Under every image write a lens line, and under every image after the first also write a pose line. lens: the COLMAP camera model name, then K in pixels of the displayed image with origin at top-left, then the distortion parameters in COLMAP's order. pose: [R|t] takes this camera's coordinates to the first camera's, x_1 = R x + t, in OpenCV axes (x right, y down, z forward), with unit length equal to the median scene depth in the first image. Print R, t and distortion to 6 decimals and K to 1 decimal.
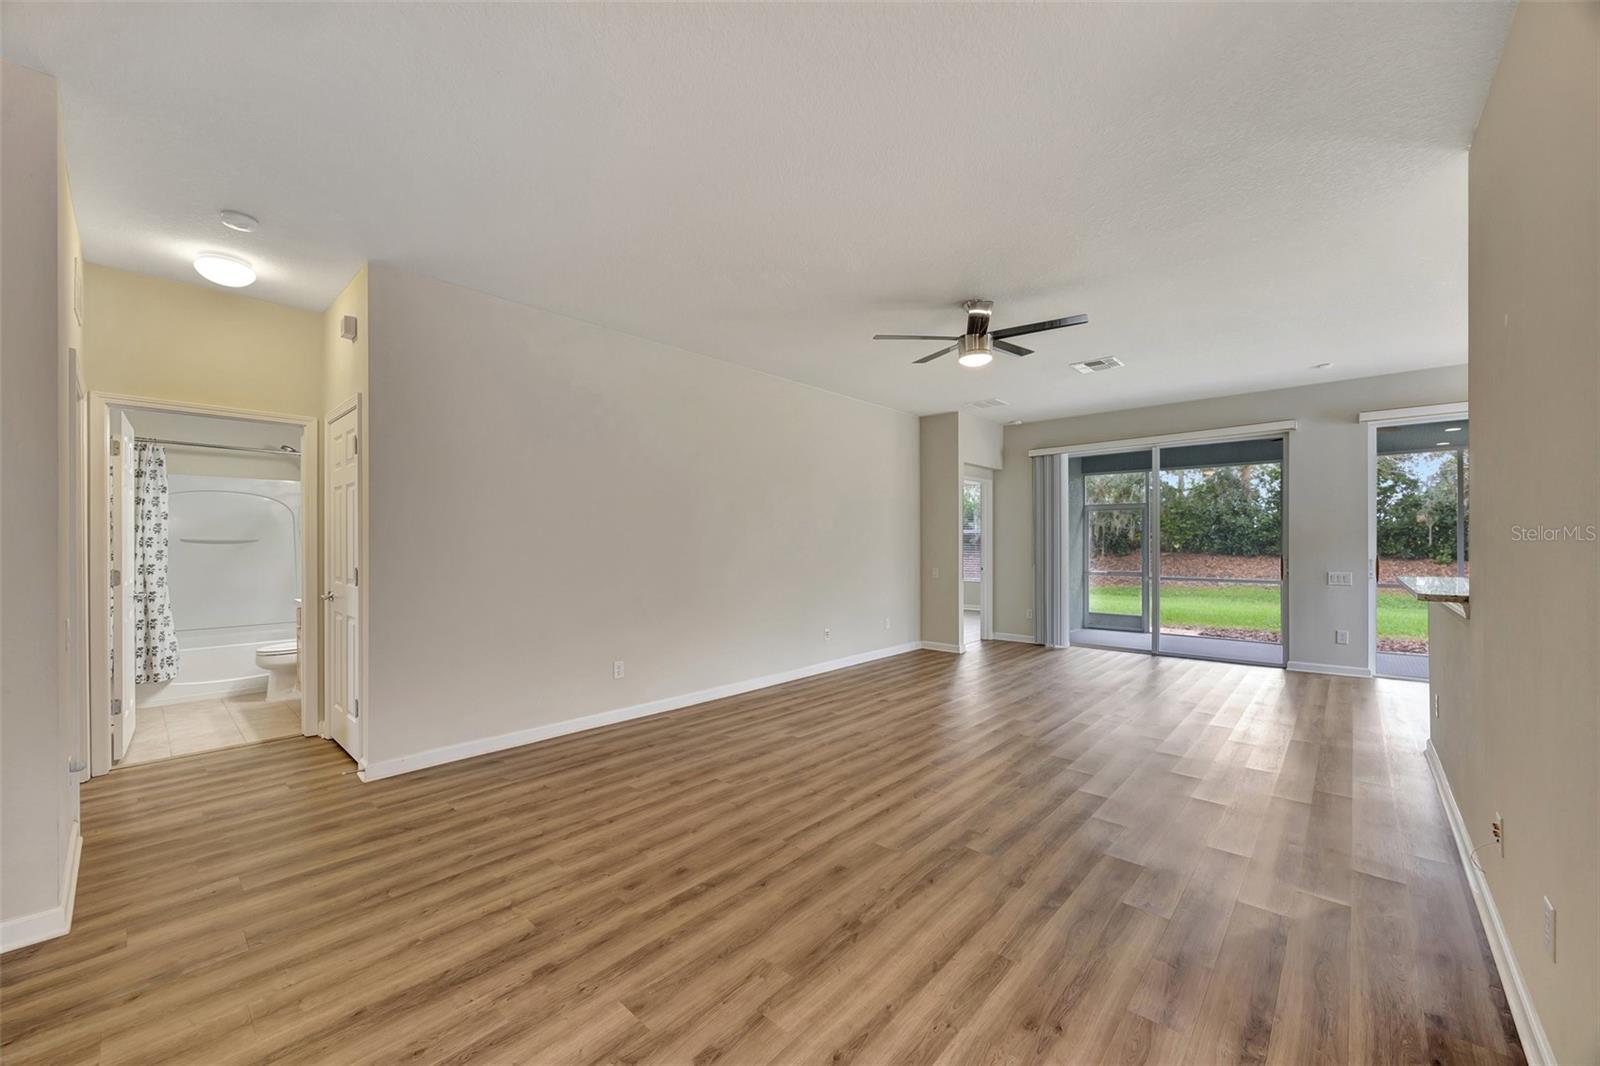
lens RADIAL K [[618.8, 0, 793.9], [0, 618.8, 544.3], [0, 0, 1]] dist [0.000578, -0.000361]
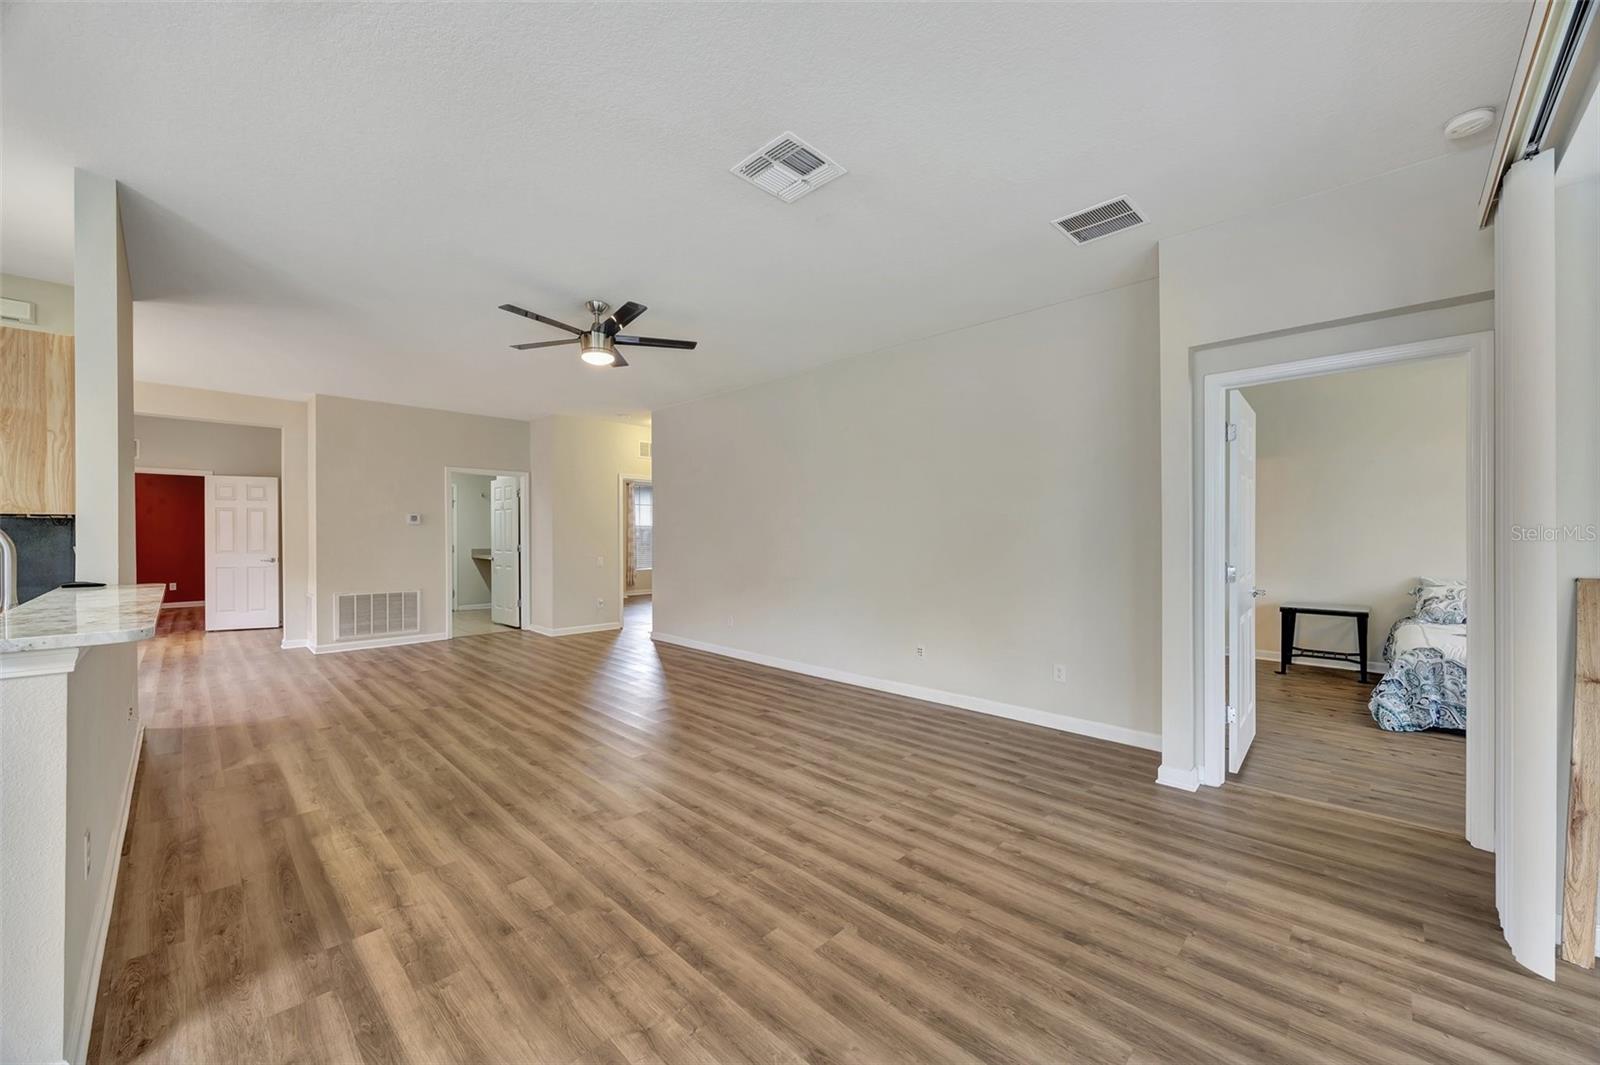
lens RADIAL K [[608.1, 0, 797.7], [0, 608.1, 533.5], [0, 0, 1]] dist [-0.002858, -0.000275]
pose [[-0.041516, 0.001181, -0.999137, 0.914110], [-0.000425, 0.999999, 0.001200, -0.004699], [0.999138, 0.000475, -0.041515, 0.968947]]
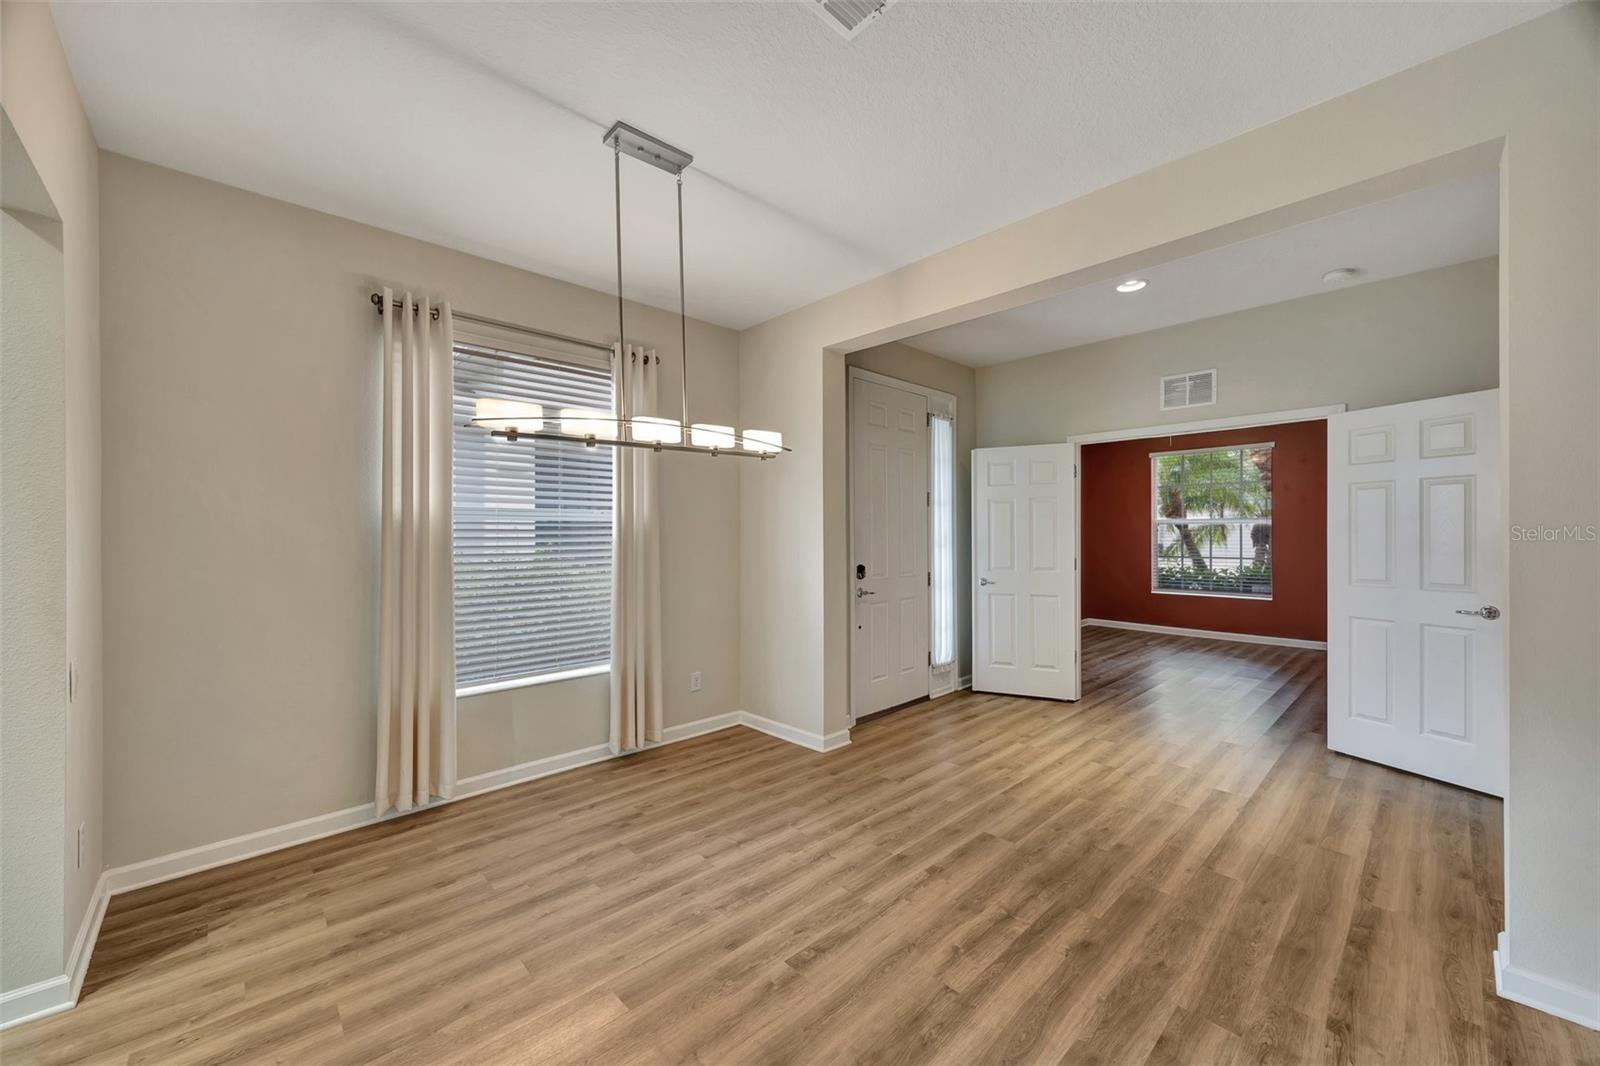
lens RADIAL K [[608.1, 0, 797.7], [0, 608.1, 534.0], [0, 0, 1]] dist [-0.002858, -0.000275]
pose [[-0.997176, 0.009782, 0.074456, 0.070395], [0.009818, 0.999952, 0.000113, -0.014993], [-0.074451, 0.000844, -0.997224, 0.218603]]
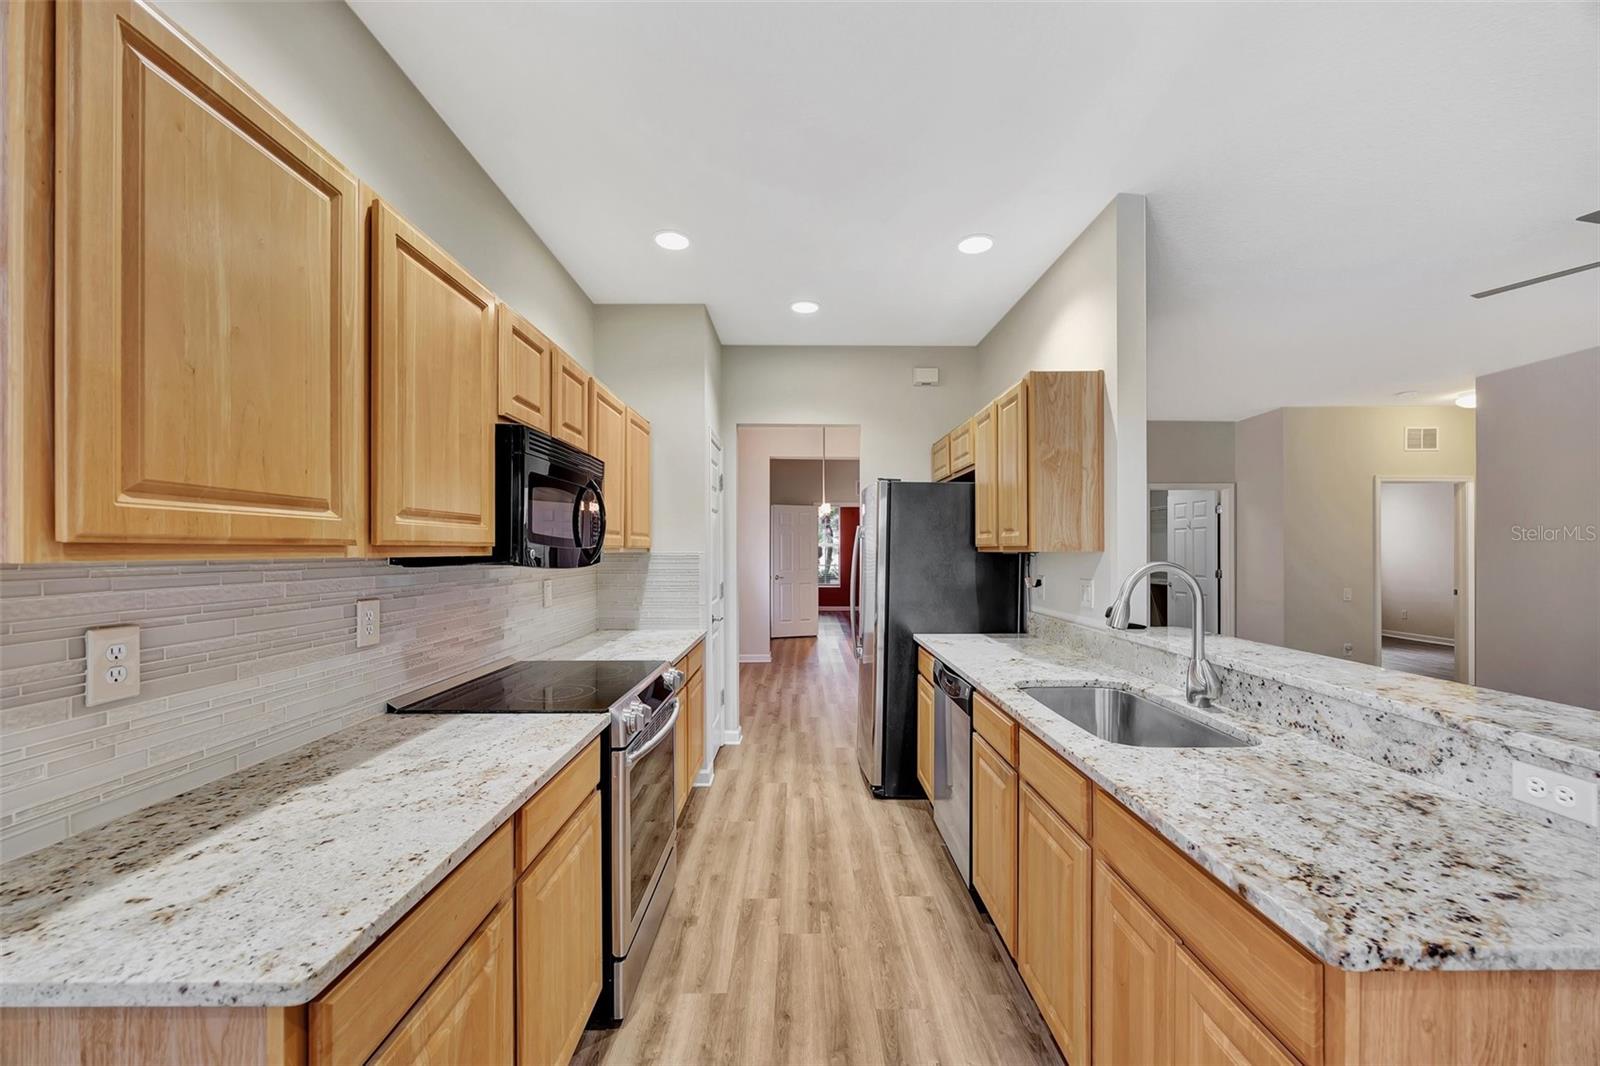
lens RADIAL K [[618.8, 0, 793.9], [0, 618.8, 544.3], [0, 0, 1]] dist [0.000578, -0.000361]
pose [[-0.742831, -0.000215, -0.669479, 0.957247], [0.002655, 0.999991, -0.003267, -0.023312], [0.669474, -0.004205, -0.742824, 0.587733]]
